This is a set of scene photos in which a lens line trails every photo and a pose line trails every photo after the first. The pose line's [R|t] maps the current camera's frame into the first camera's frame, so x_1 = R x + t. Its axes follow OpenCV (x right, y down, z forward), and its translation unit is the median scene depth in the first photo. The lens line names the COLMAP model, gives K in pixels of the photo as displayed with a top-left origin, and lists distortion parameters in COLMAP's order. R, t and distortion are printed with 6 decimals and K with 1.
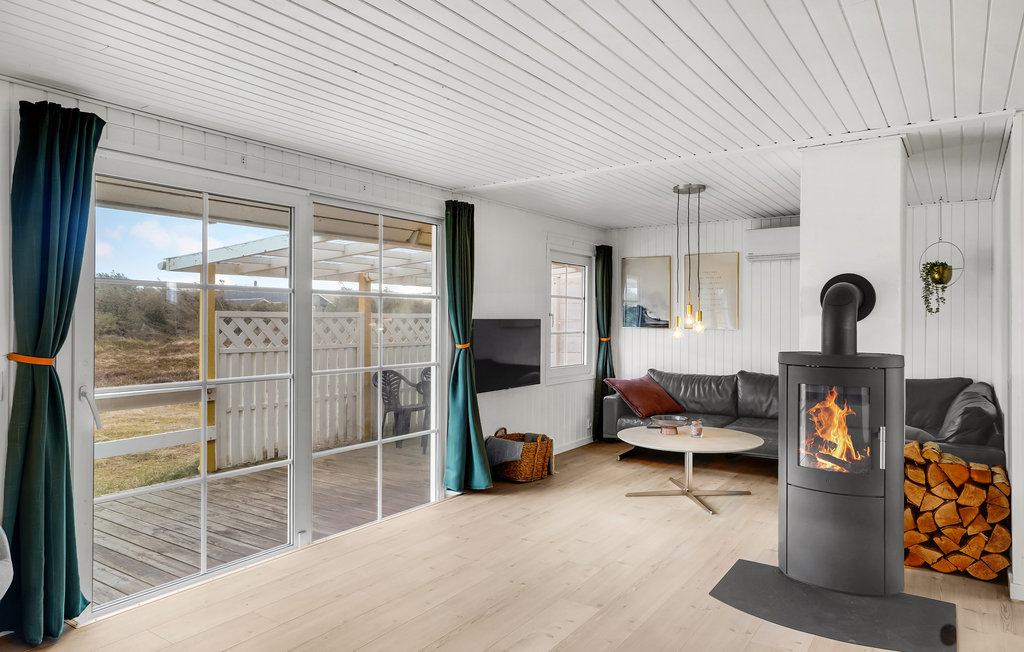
lens RADIAL K [[654.3, 0, 514.0], [0, 654.3, 331.8], [0, 0, 1]] dist [0.025597, 0.002426]
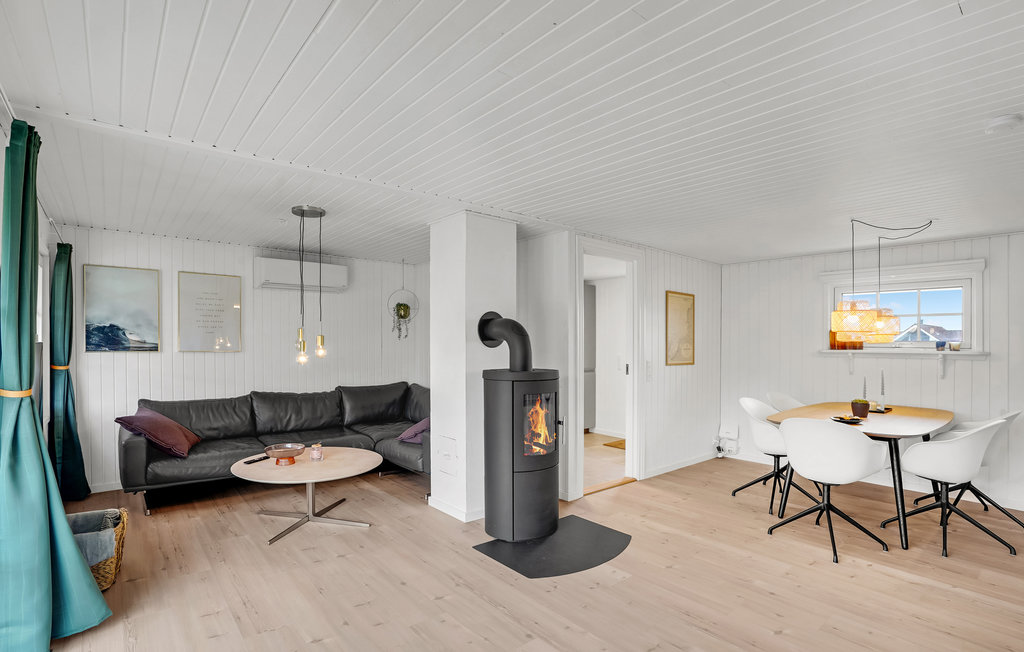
lens RADIAL K [[492.7, 0, 507.3], [0, 492.7, 347.6], [0, 0, 1]] dist [-0.072832, 0.028230]
pose [[0.278771, -0.013048, 0.960269, -0.288918], [0.009645, 0.999895, 0.010786, -0.015030], [-0.960309, 0.006255, 0.278868, 0.414544]]
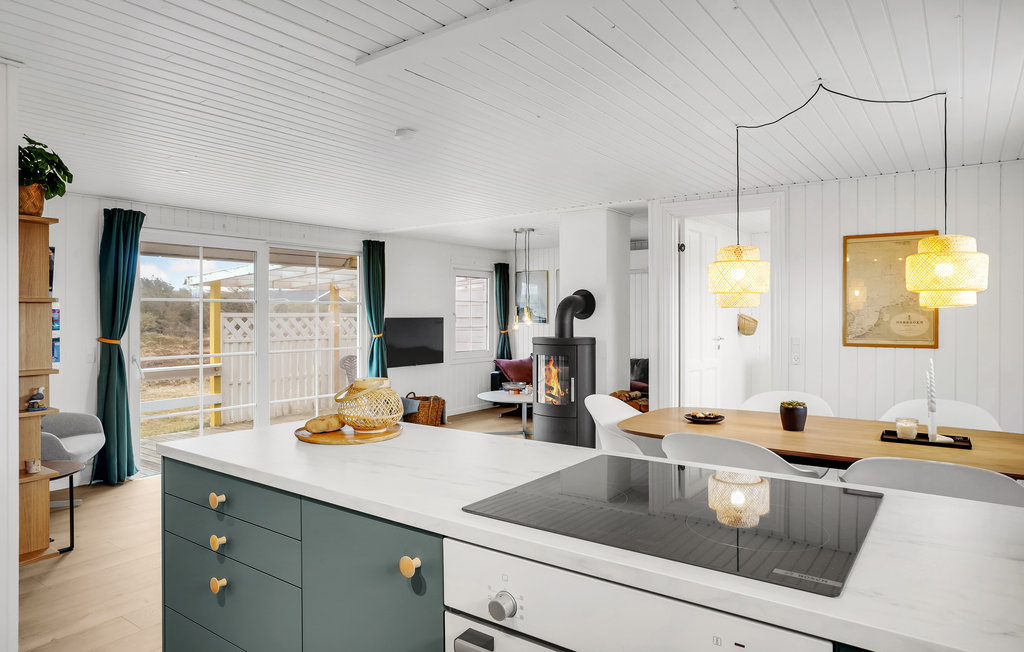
lens RADIAL K [[627.0, 0, 512.0], [0, 627.0, 326.0], [0, 0, 1]] dist [0.002112, -0.000229]
pose [[0.999639, -0.005271, -0.026360, 0.226591], [0.005186, 0.999981, -0.003295, 0.004831], [0.026377, 0.003157, 0.999647, -0.364198]]
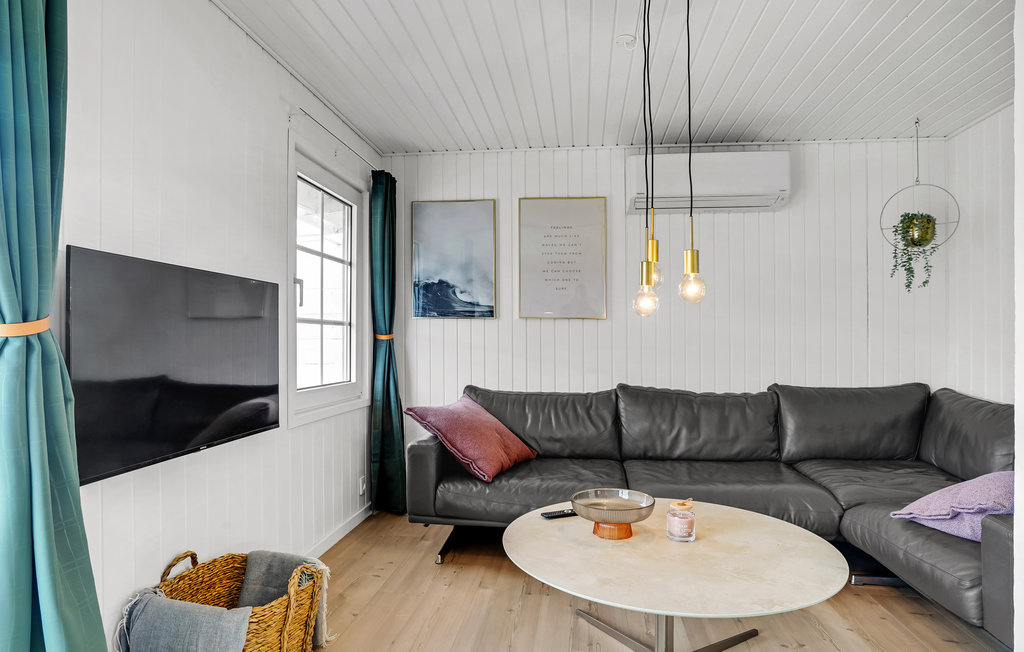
lens RADIAL K [[599.9, 0, 509.0], [0, 599.9, 345.3], [0, 0, 1]] dist [-0.033477, 0.001522]
pose [[0.890908, -0.004301, 0.454163, -0.004874], [0.006691, 0.999971, -0.003656, 0.025337], [-0.454134, 0.006296, 0.890911, 0.565657]]
